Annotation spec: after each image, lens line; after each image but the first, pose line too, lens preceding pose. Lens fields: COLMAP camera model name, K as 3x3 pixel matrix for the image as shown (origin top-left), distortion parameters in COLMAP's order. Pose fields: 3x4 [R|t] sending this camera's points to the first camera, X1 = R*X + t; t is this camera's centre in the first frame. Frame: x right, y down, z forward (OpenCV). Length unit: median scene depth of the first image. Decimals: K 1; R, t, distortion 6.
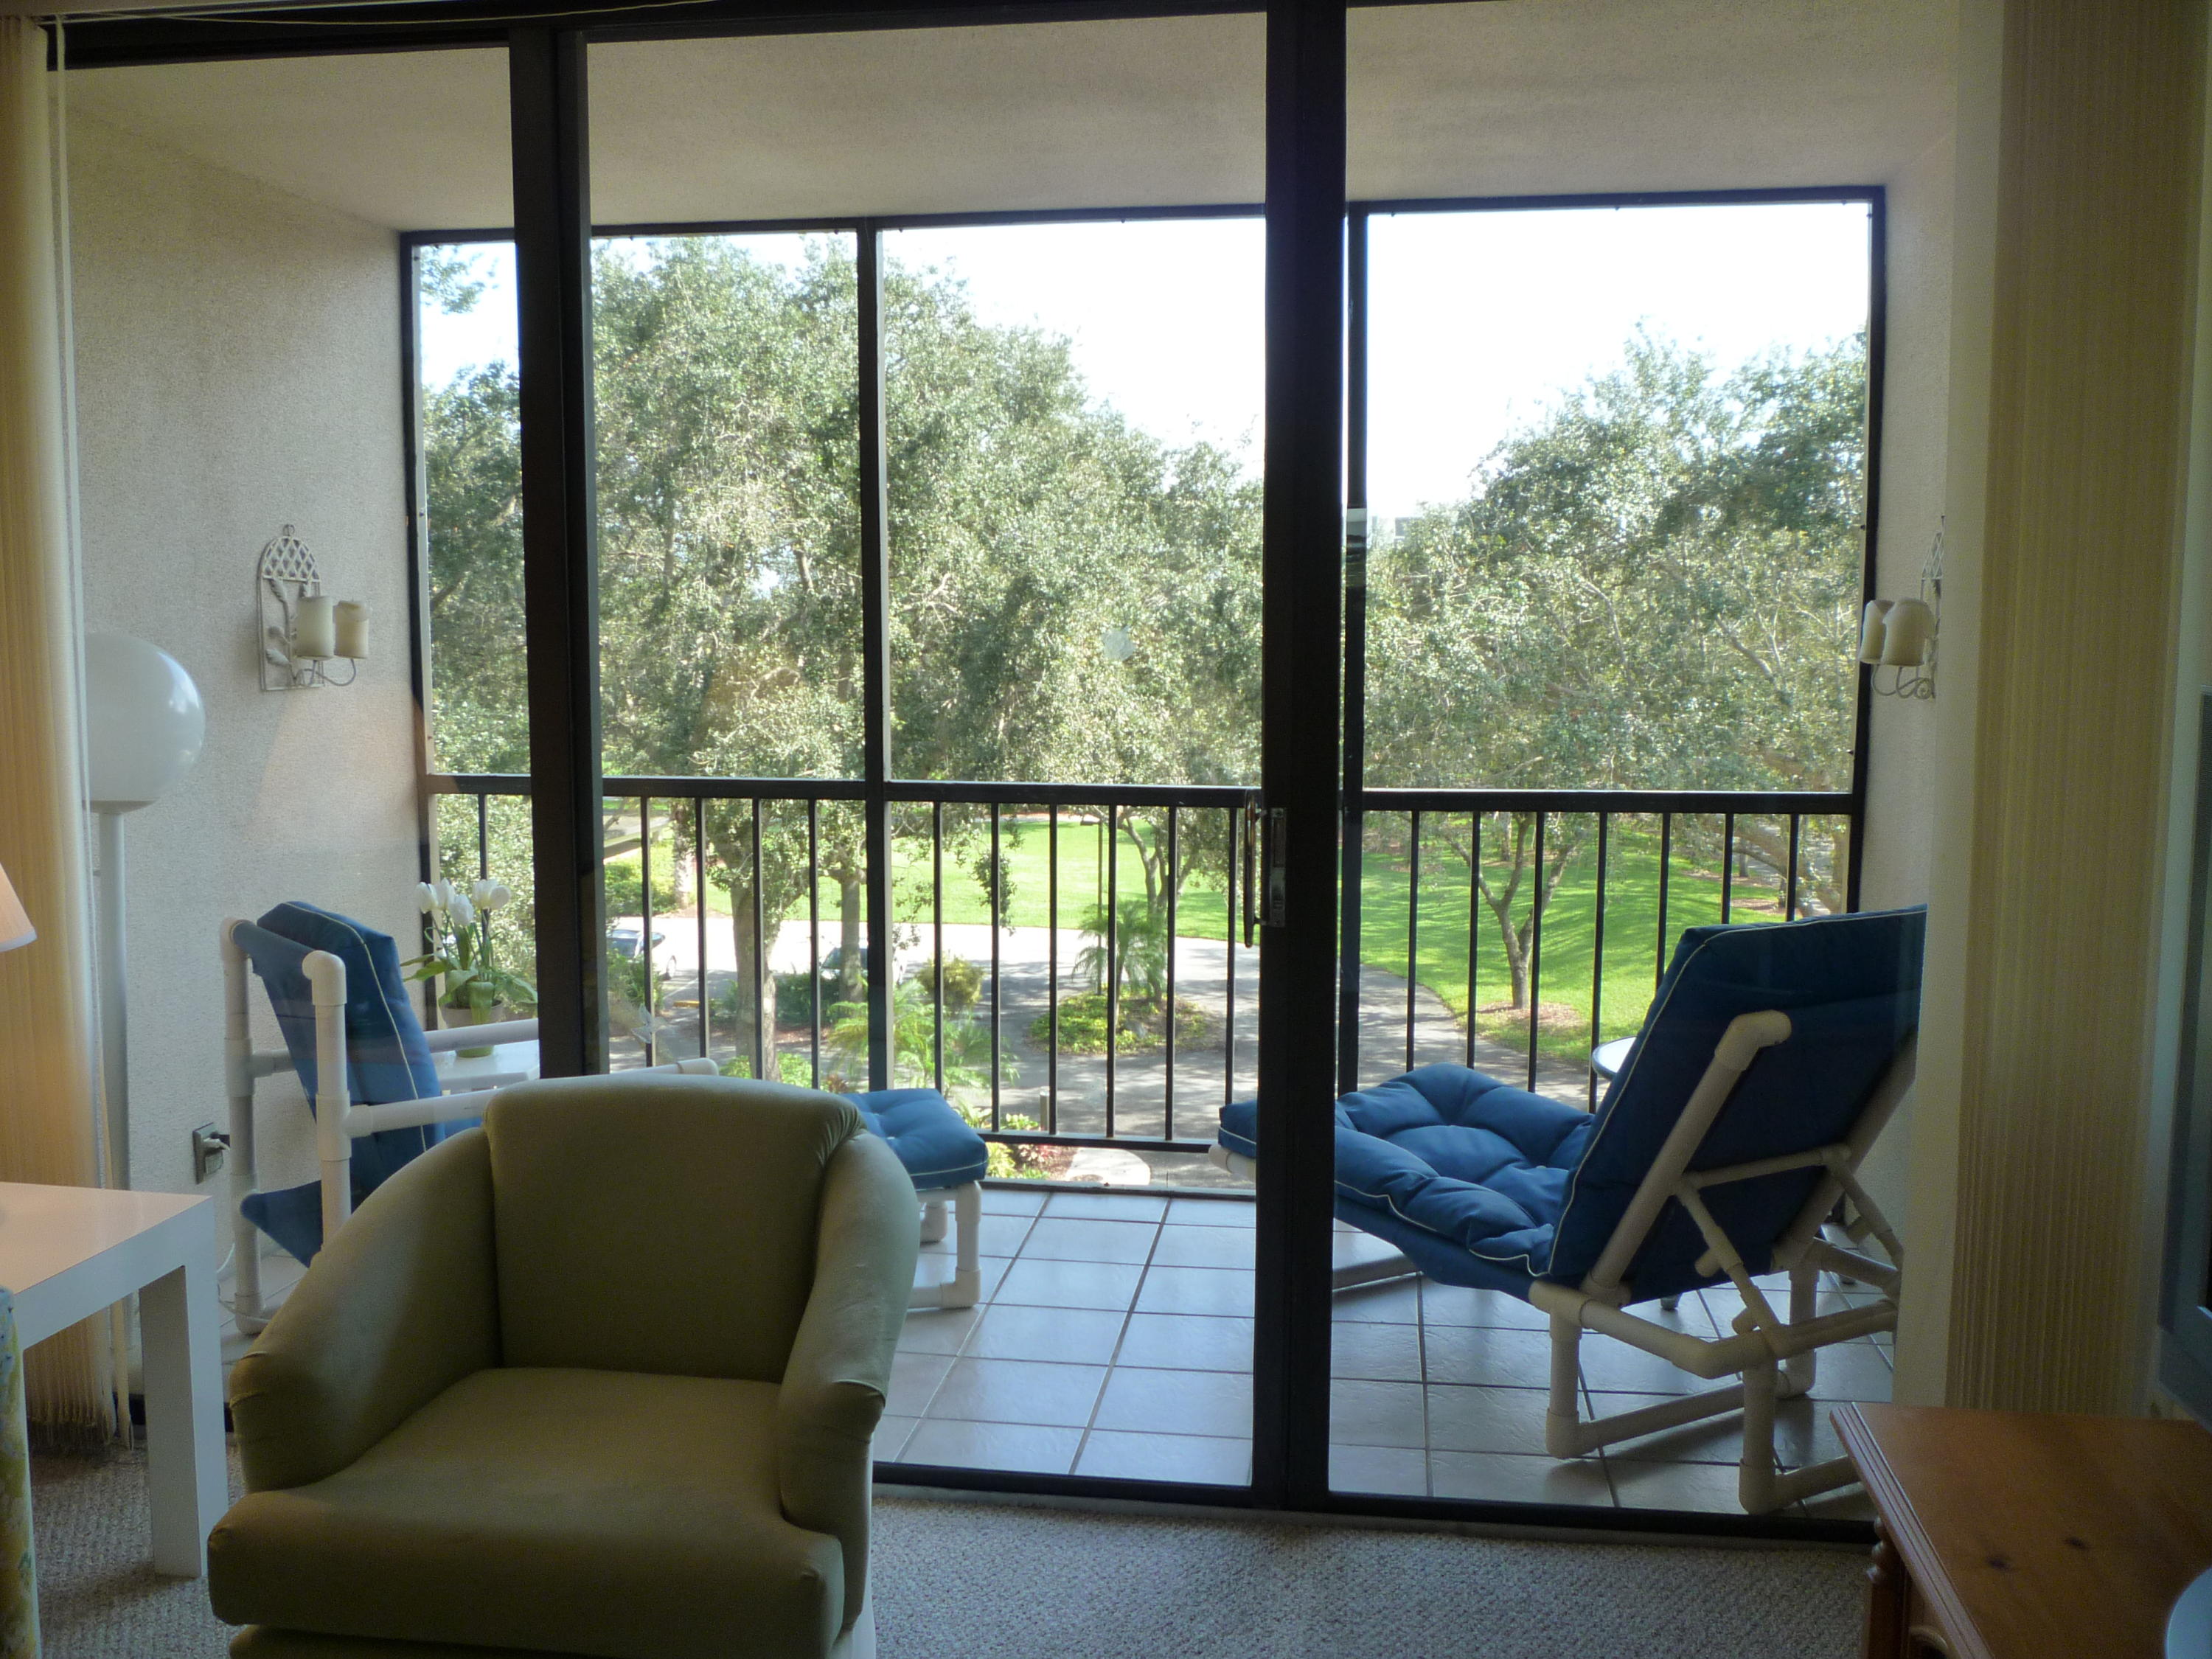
lens RADIAL K [[1885.3, 0, 1106.0], [0, 1885.3, 829.5], [0, 0, 1]] dist [-0.021168, -0.006302]
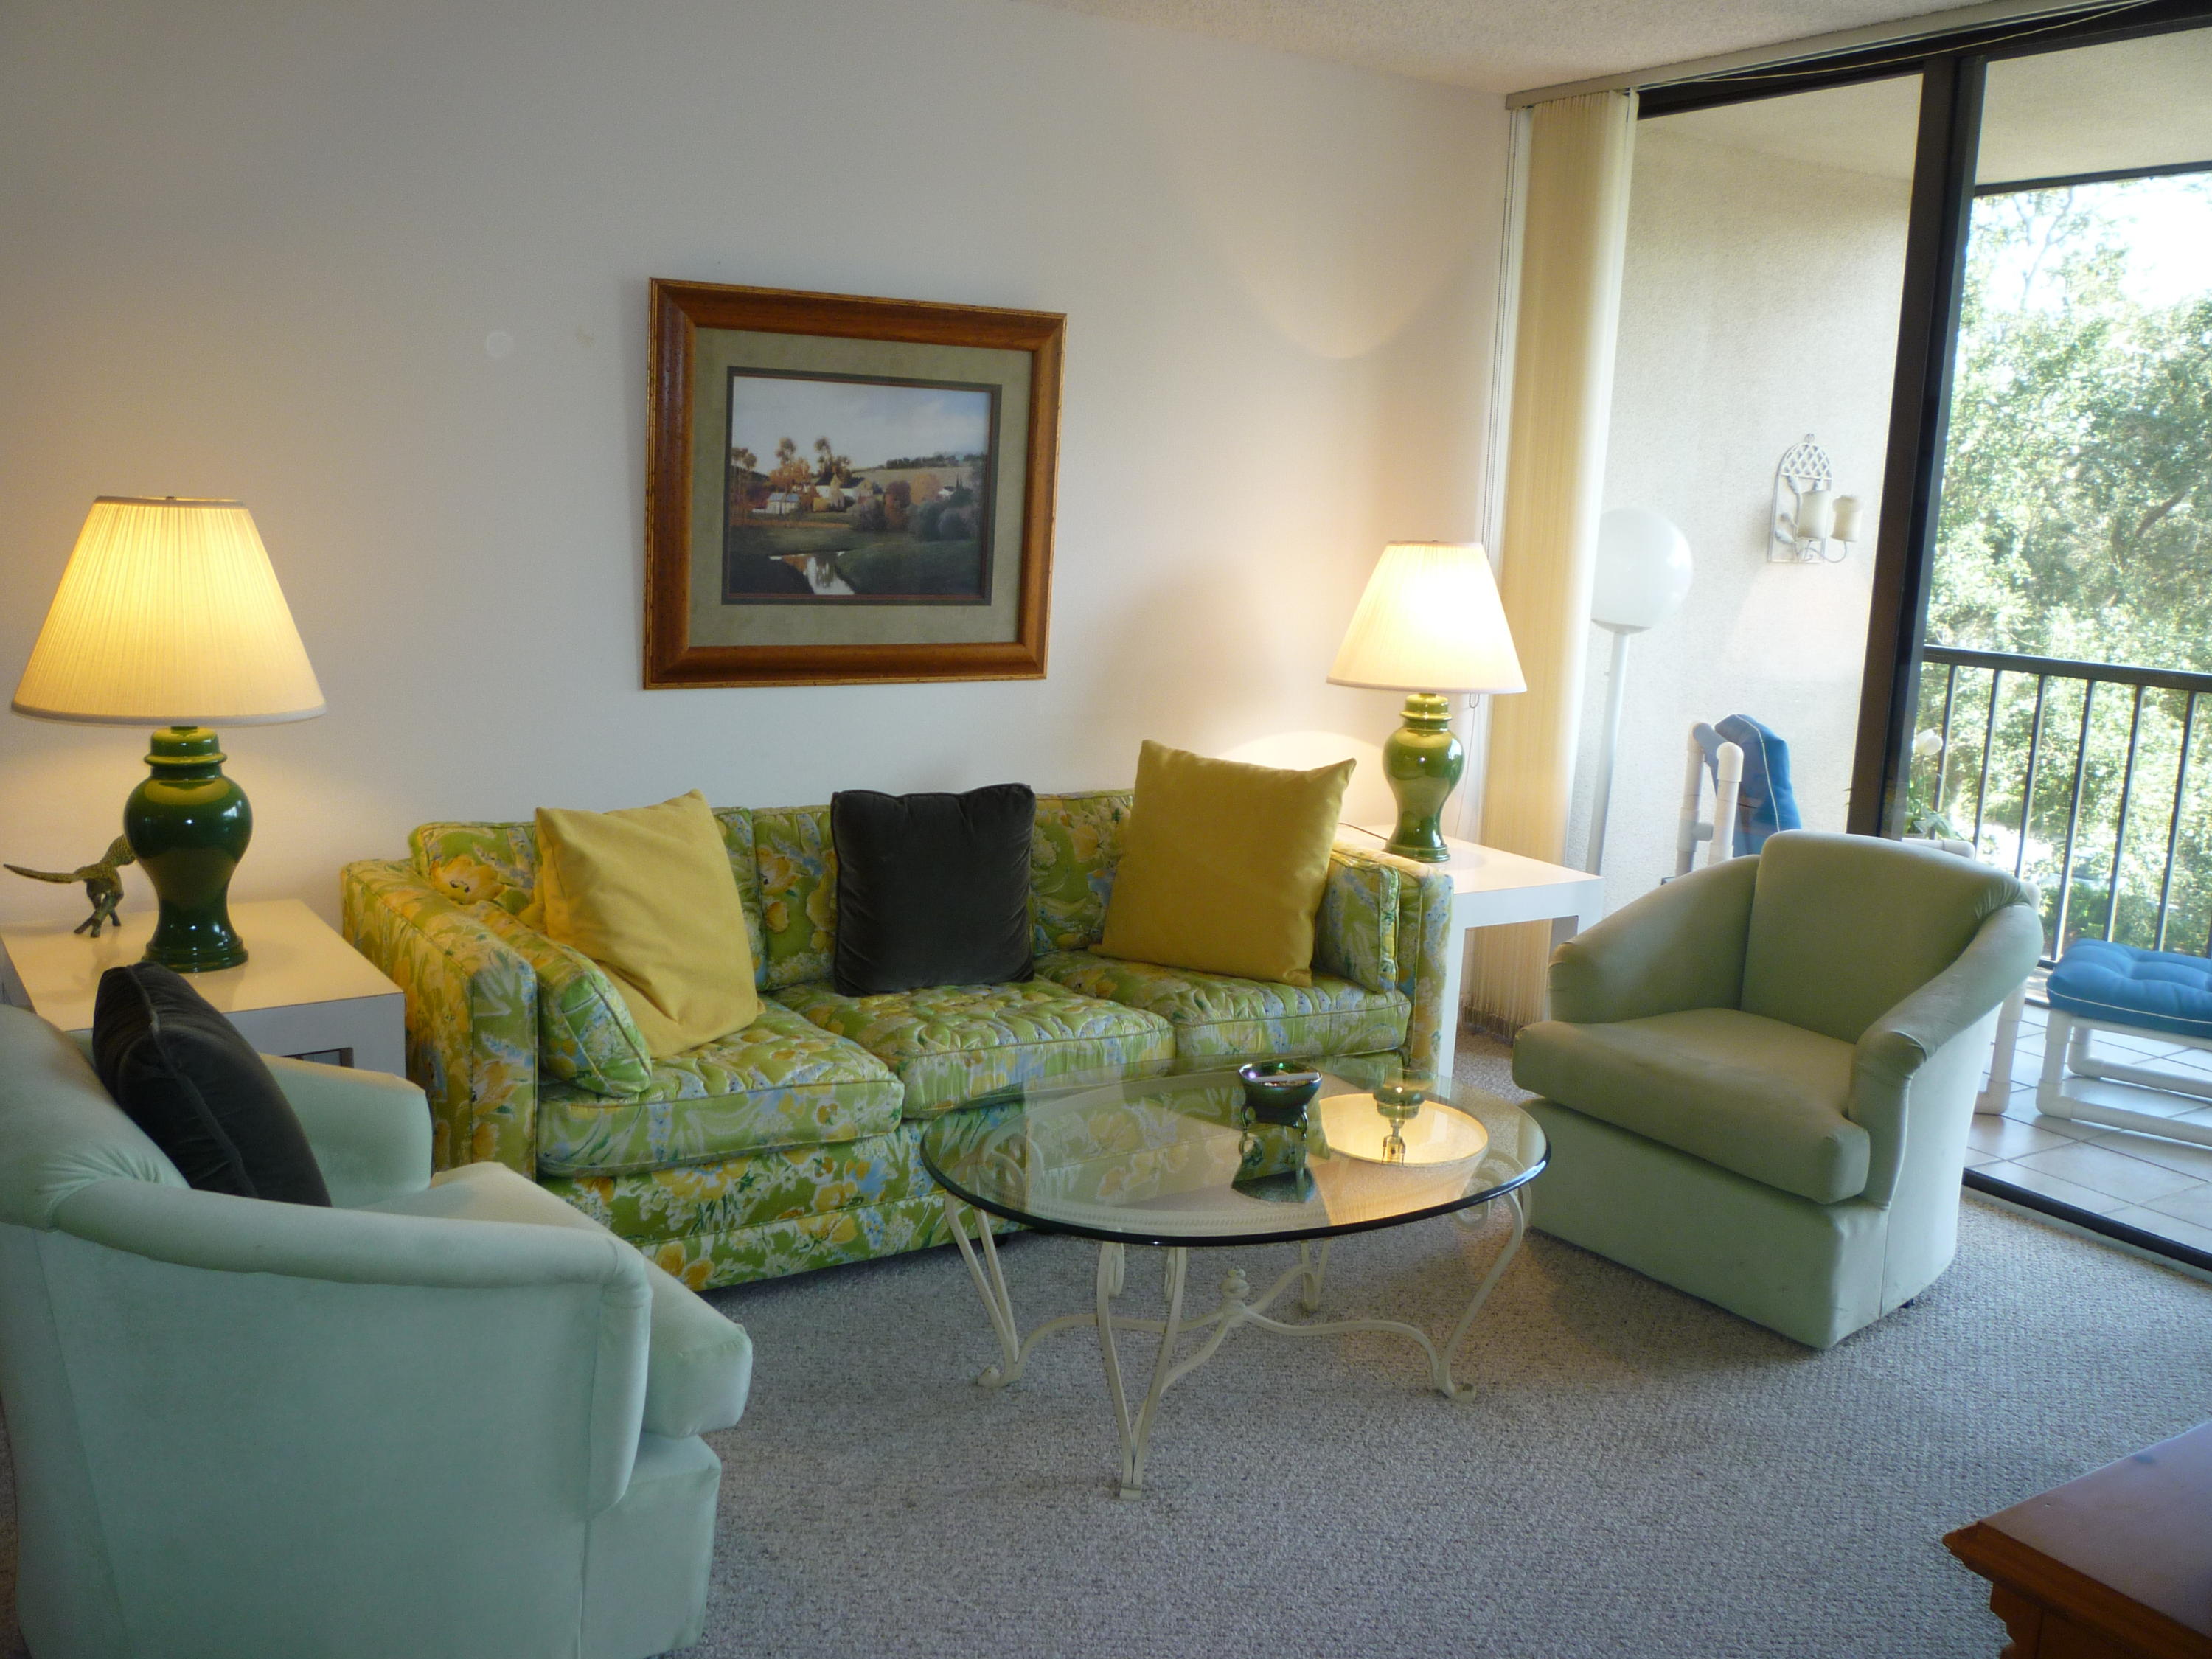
lens RADIAL K [[1935.7, 0, 1094.7], [0, 1935.7, 844.8], [0, 0, 1]] dist [-0.042645, 0.028450]
pose [[0.647400, 0.167109, -0.743605, 0.059803], [-0.129387, 0.985602, 0.108846, 0.007636], [0.751088, 0.025746, 0.659700, -0.050091]]
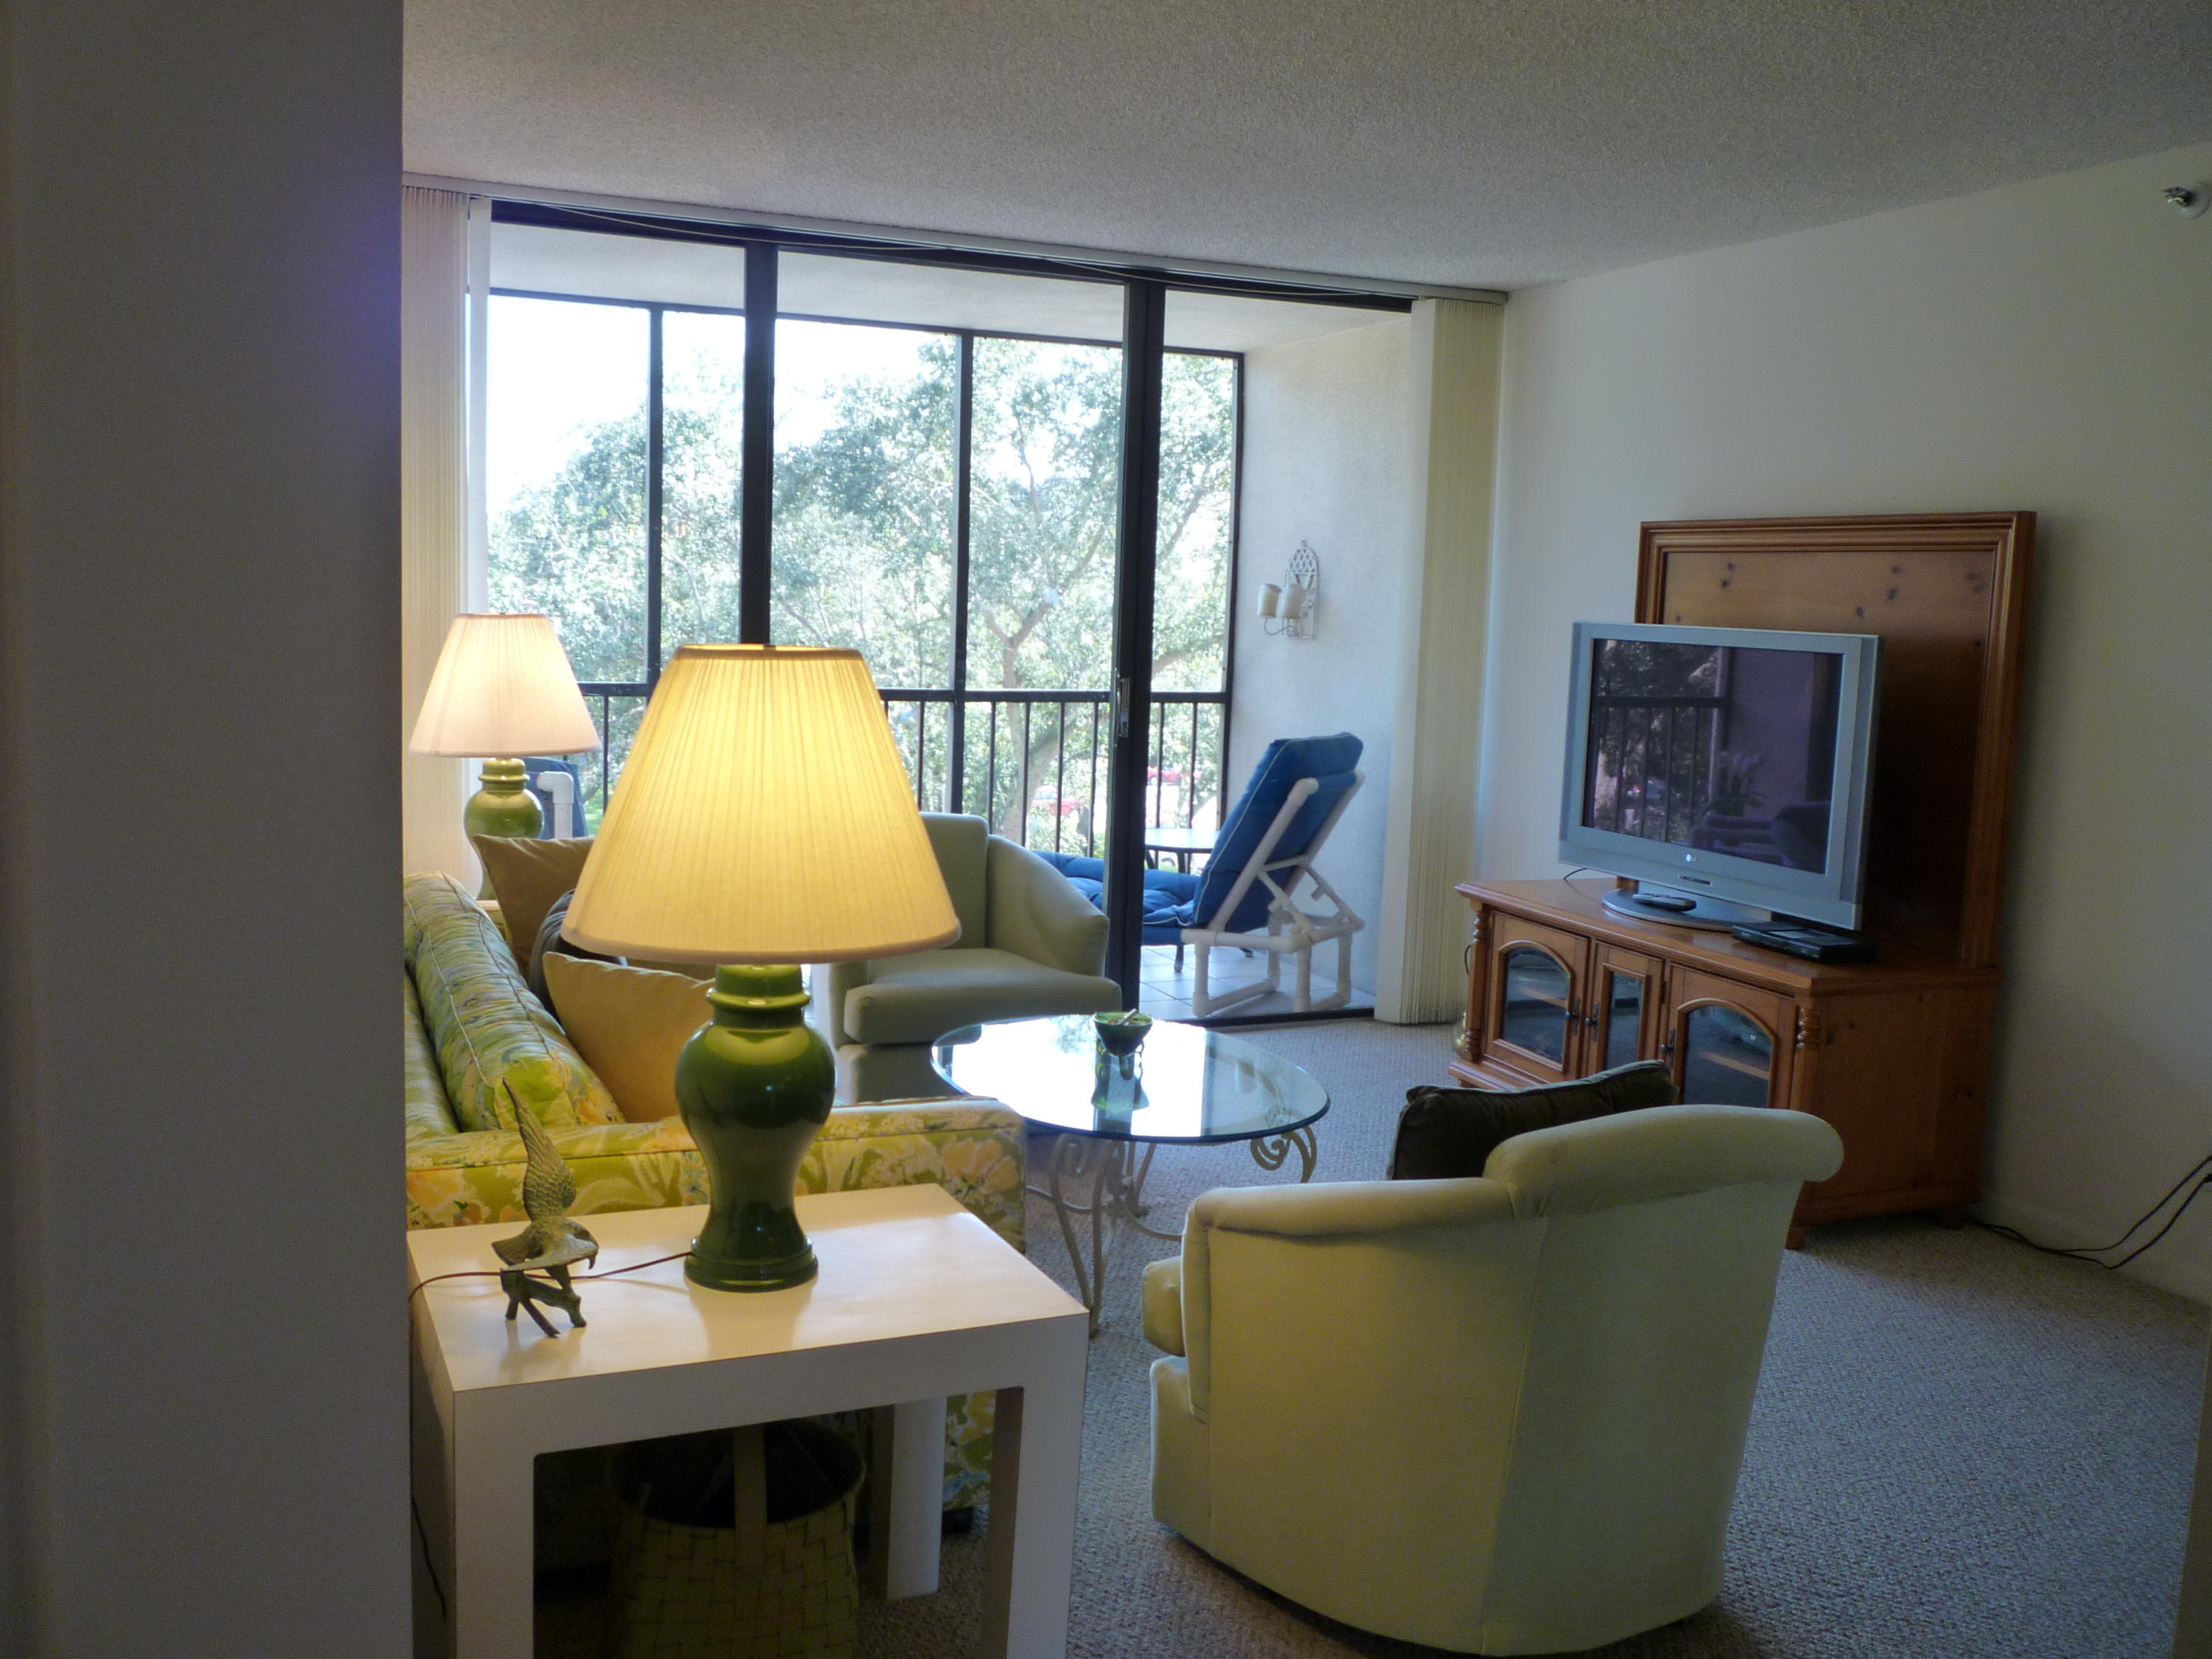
lens RADIAL K [[1935.7, 0, 1094.7], [0, 1935.7, 844.8], [0, 0, 1]] dist [-0.042645, 0.028450]
pose [[0.844788, -0.038979, 0.533680, -0.156178], [0.027118, 0.999180, 0.030052, 0.015258], [-0.534414, -0.010915, 0.845152, -0.109801]]
